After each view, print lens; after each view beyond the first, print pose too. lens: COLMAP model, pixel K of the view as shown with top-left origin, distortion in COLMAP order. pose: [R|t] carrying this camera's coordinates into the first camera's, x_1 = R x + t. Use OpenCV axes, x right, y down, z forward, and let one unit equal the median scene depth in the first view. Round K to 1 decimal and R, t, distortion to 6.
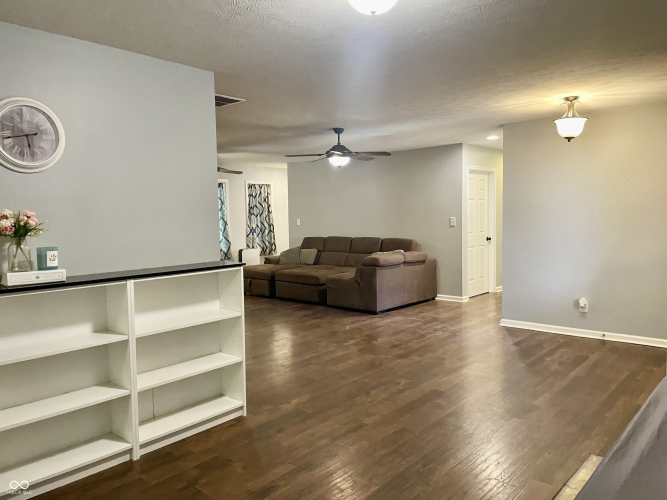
lens RADIAL K [[506.6, 0, 336.5], [0, 506.6, 251.7], [0, 0, 1]] dist [0.066519, -0.086903]
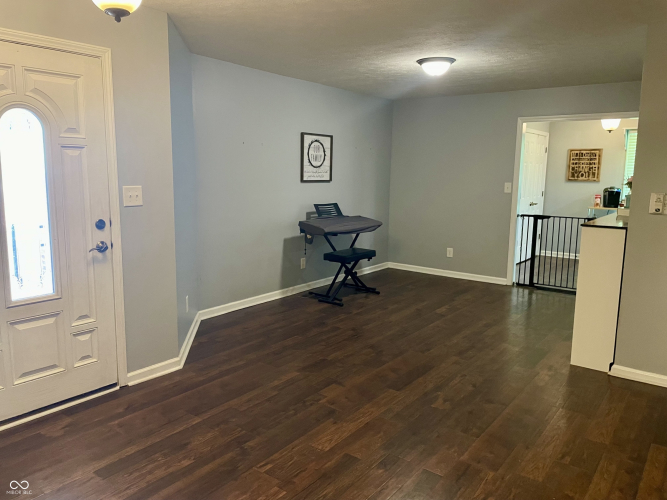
lens RADIAL K [[506.6, 0, 329.4], [0, 506.6, 245.8], [0, 0, 1]] dist [0.066519, -0.086903]
pose [[-0.998131, 0.013901, -0.059502, 0.203583], [0.000063, 0.974013, 0.226491, -0.087309], [0.061104, 0.226064, -0.972194, 1.011873]]
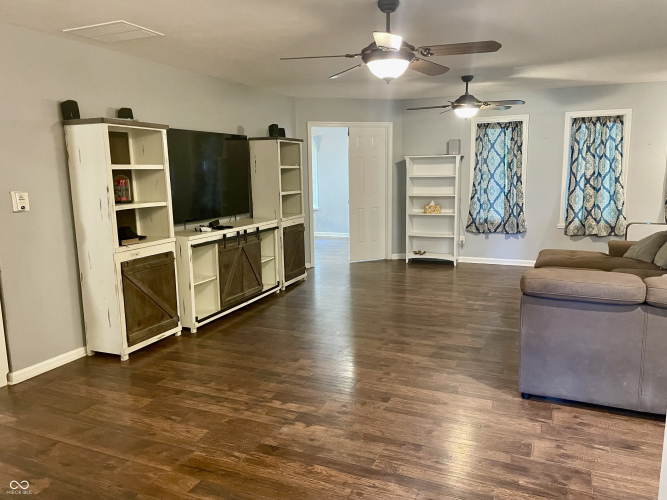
lens RADIAL K [[506.6, 0, 335.8], [0, 506.6, 246.0], [0, 0, 1]] dist [0.066519, -0.086903]
pose [[0.310265, 0.153343, -0.938201, 0.434114], [-0.066027, 0.987998, 0.139646, -0.063398], [0.948355, 0.018619, 0.316665, 0.684513]]
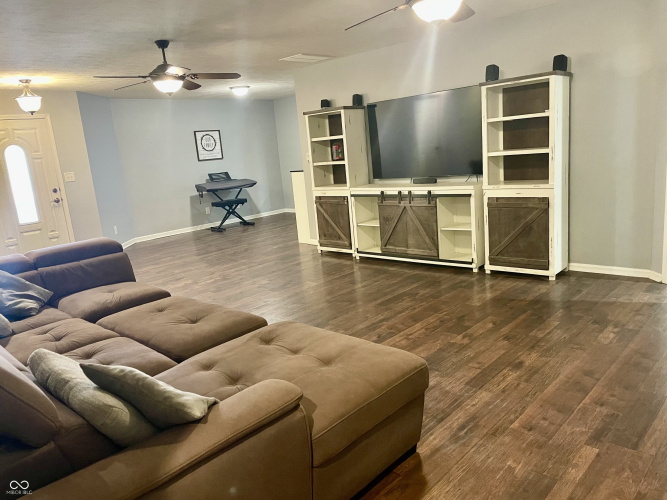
lens RADIAL K [[506.6, 0, 334.9], [0, 506.6, 252.7], [0, 0, 1]] dist [0.066519, -0.086903]
pose [[-0.993579, 0.095644, 0.060433, -0.243966], [0.108981, 0.952544, 0.284222, -0.117706], [-0.030380, 0.288983, -0.956852, 1.580537]]
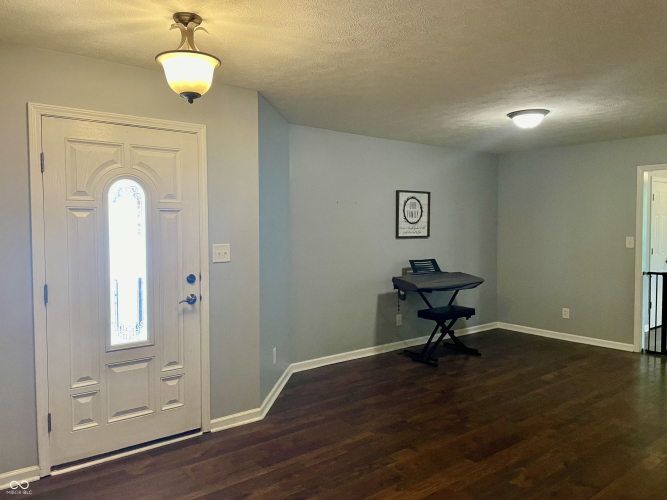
lens RADIAL K [[506.6, 0, 331.5], [0, 506.6, 246.3], [0, 0, 1]] dist [0.066519, -0.086903]
pose [[-0.983592, 0.014852, 0.179795, 0.152207], [0.035782, 0.992867, 0.113734, -0.086788], [-0.176823, 0.118301, -0.977107, 1.014972]]
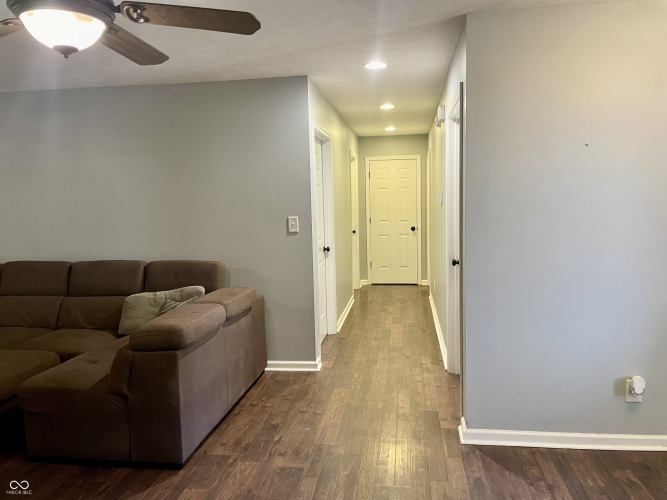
lens RADIAL K [[506.6, 0, 349.6], [0, 506.6, 251.9], [0, 0, 1]] dist [0.066519, -0.086903]
pose [[0.827275, -0.062858, 0.558270, -0.025325], [0.053210, 0.998021, 0.033521, -0.051126], [-0.559272, 0.001974, 0.828982, 0.586148]]
